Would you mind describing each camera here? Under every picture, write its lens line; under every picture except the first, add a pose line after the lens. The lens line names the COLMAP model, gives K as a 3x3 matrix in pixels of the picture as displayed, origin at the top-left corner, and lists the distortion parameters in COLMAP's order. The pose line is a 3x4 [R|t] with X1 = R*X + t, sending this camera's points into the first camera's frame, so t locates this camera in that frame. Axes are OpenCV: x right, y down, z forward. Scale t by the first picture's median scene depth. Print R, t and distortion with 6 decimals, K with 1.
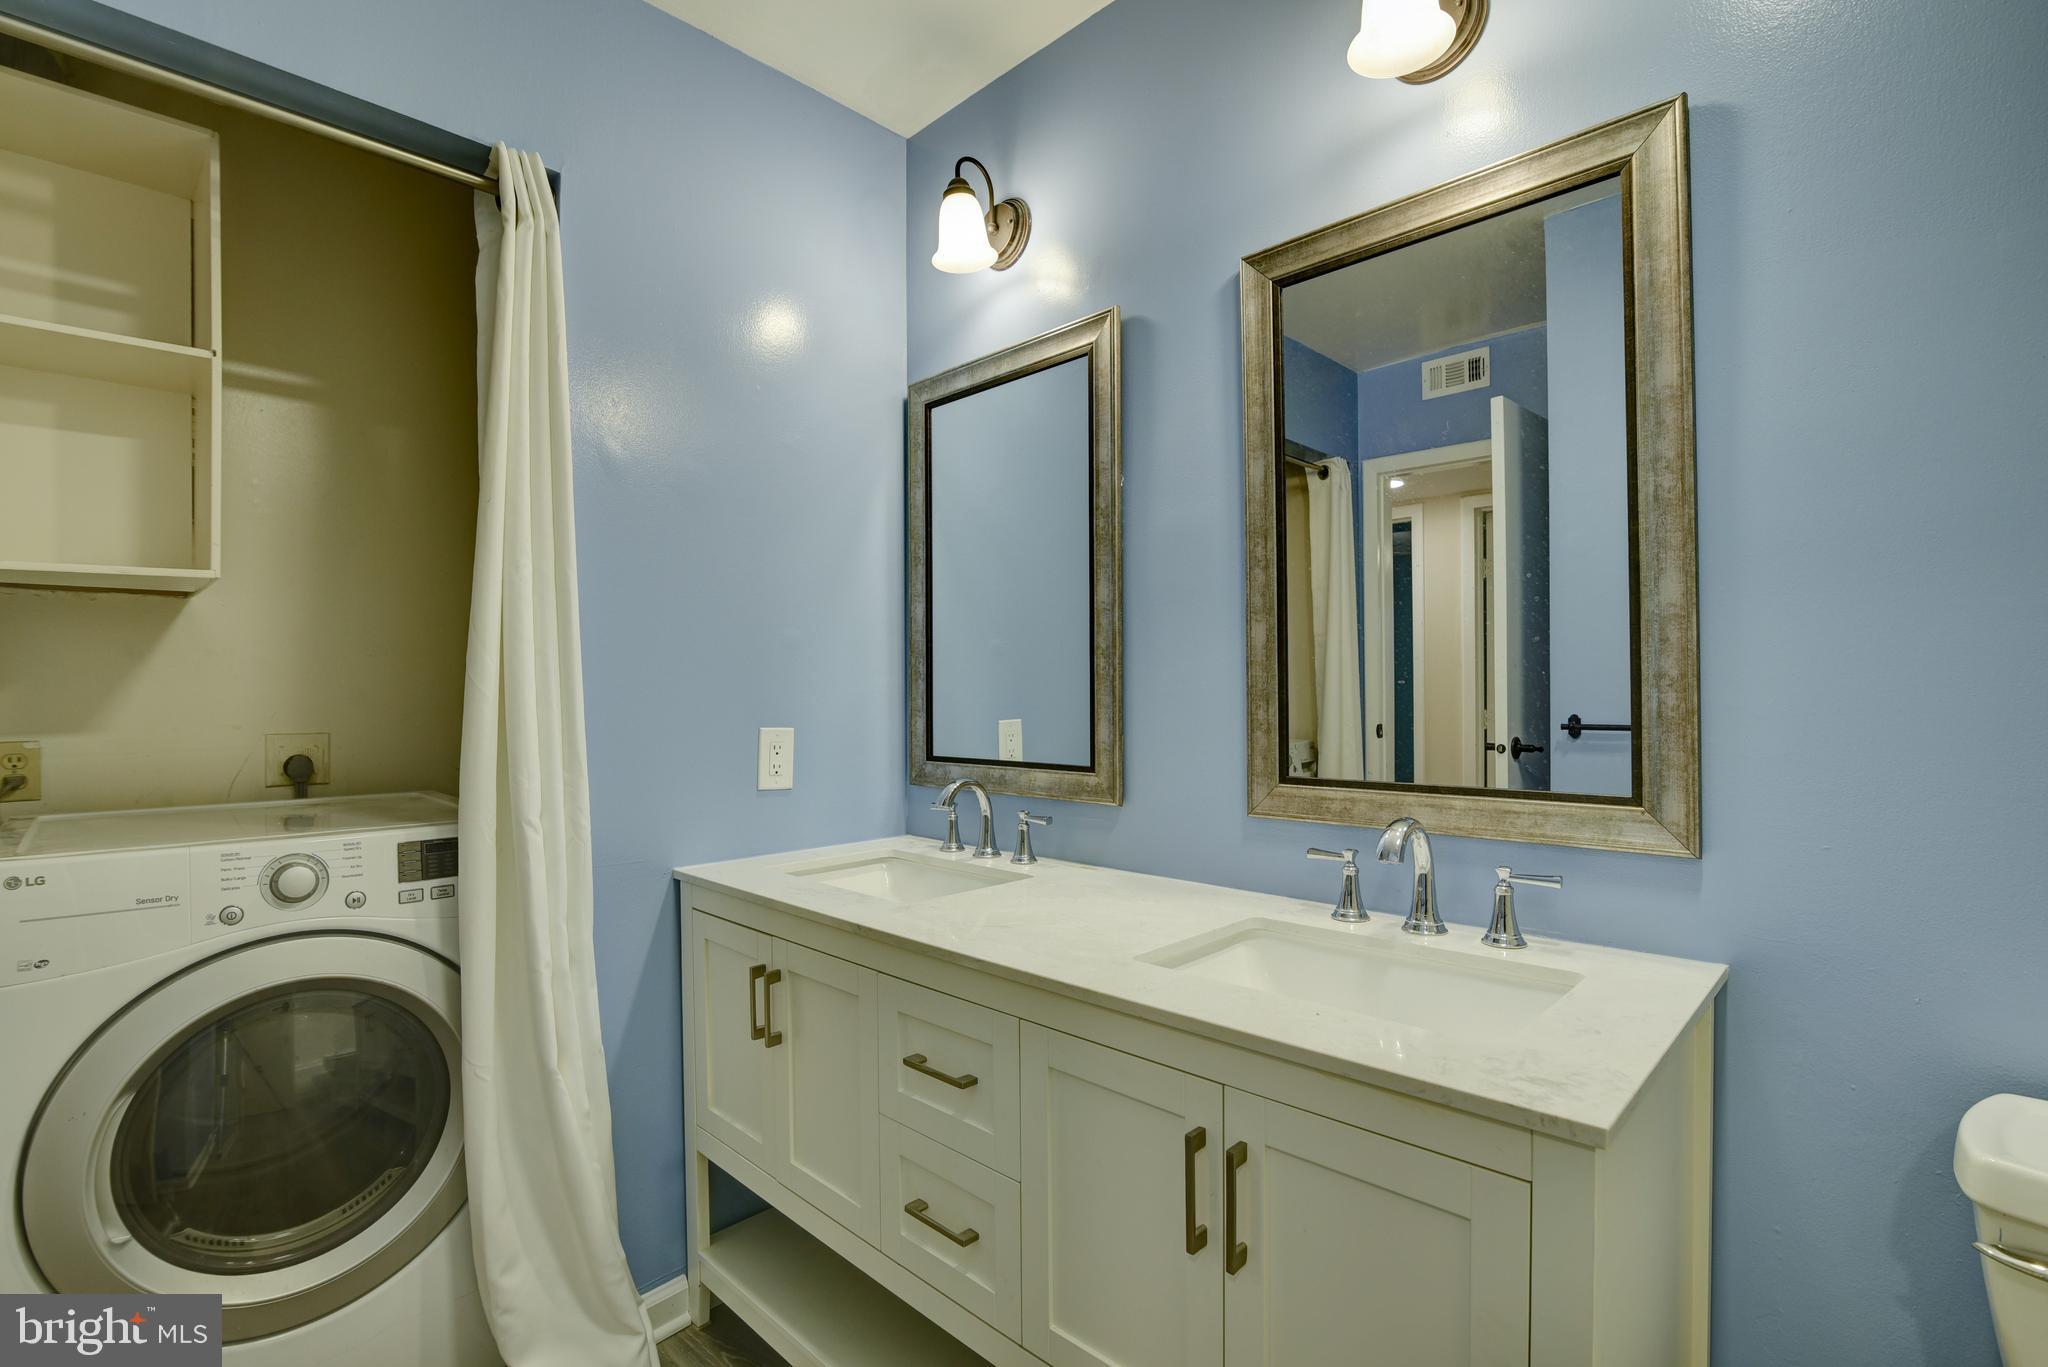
lens RADIAL K [[932.8, 0, 1022.8], [0, 932.8, 693.2], [0, 0, 1]] dist [-0.020280, 0.001222]
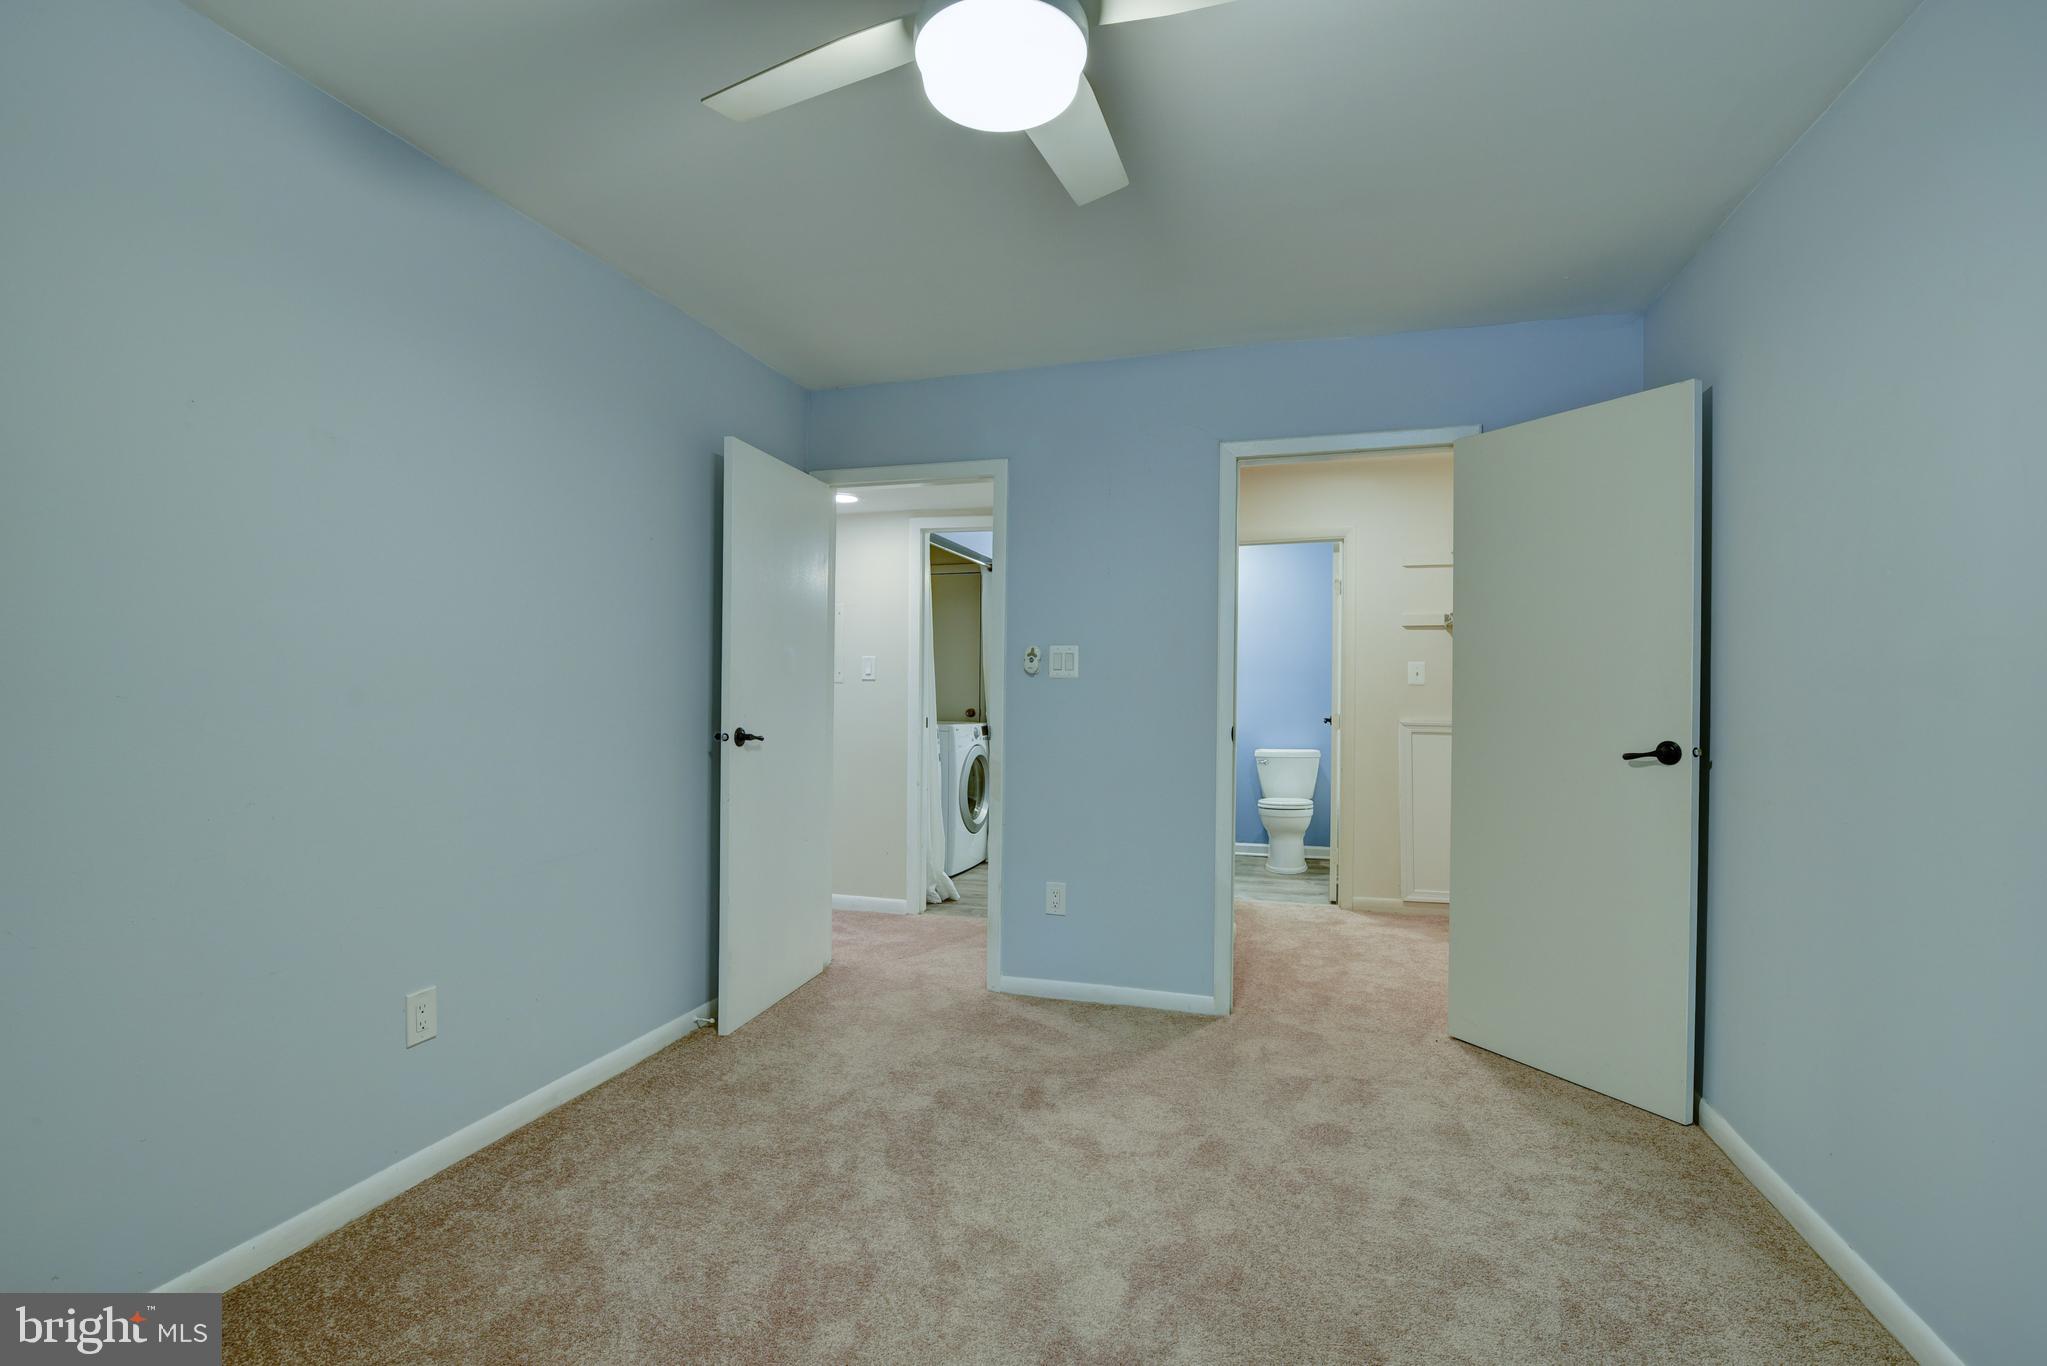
lens RADIAL K [[929.1, 0, 1016.7], [0, 929.1, 705.8], [0, 0, 1]] dist [0.000766, -0.000363]
pose [[0.883969, -0.001126, 0.467544, -3.394879], [-0.006544, 0.999869, 0.014780, -0.008315], [-0.467499, -0.016125, 0.883846, -3.824768]]
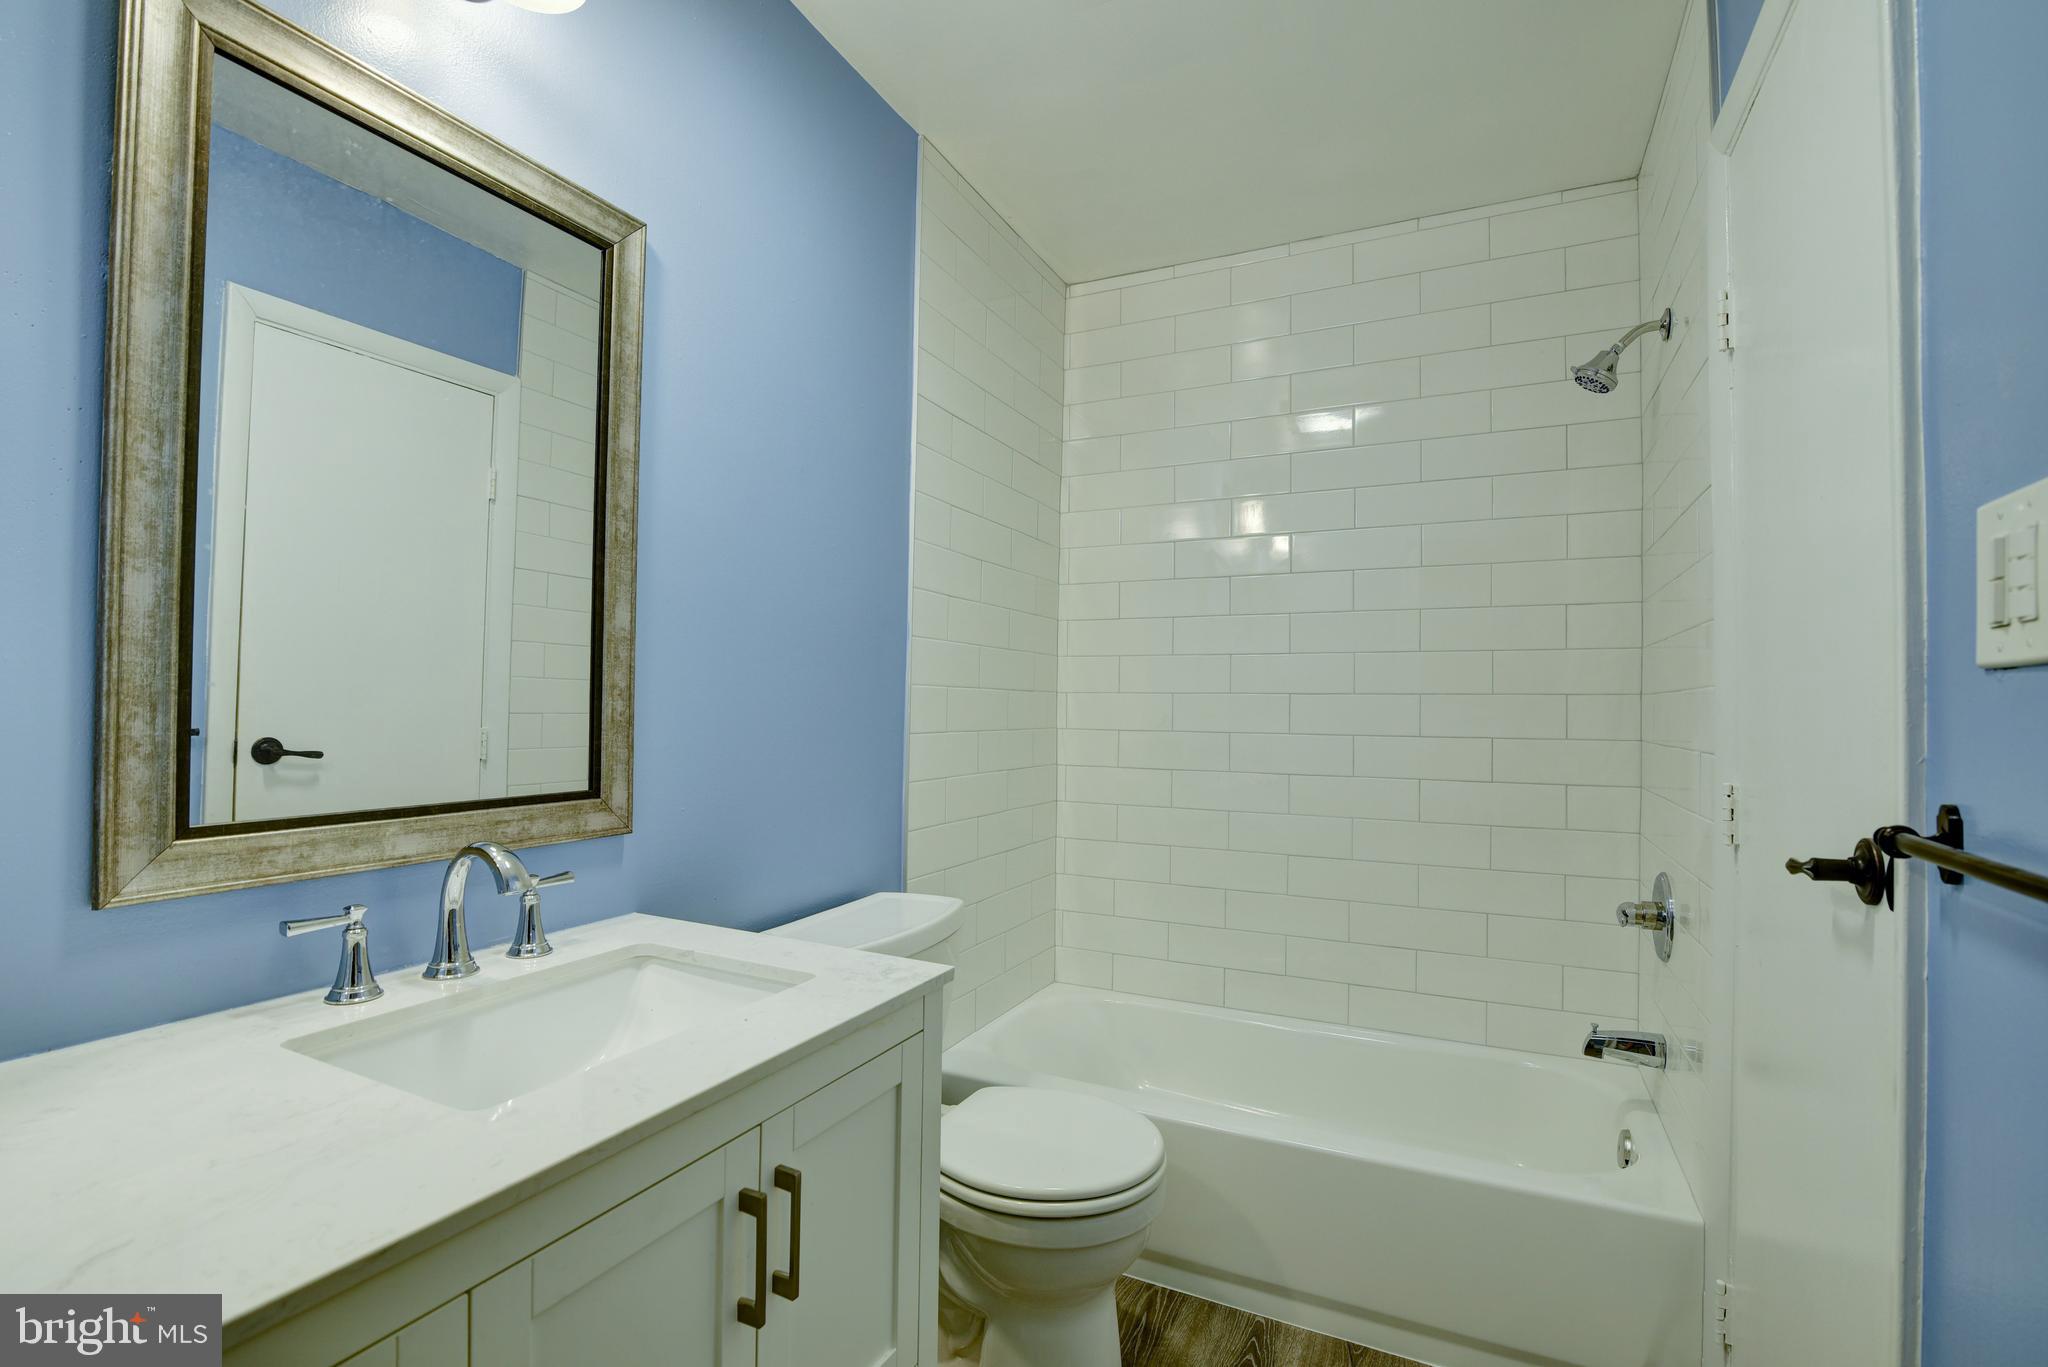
lens RADIAL K [[929.5, 0, 1017.2], [0, 929.5, 706.3], [0, 0, 1]] dist [0.000766, -0.000363]
pose [[-0.295731, 0.014322, 0.955164, -0.613382], [0.004394, 0.999897, -0.013632, 0.025715], [-0.955261, 0.000166, -0.295764, 0.853946]]
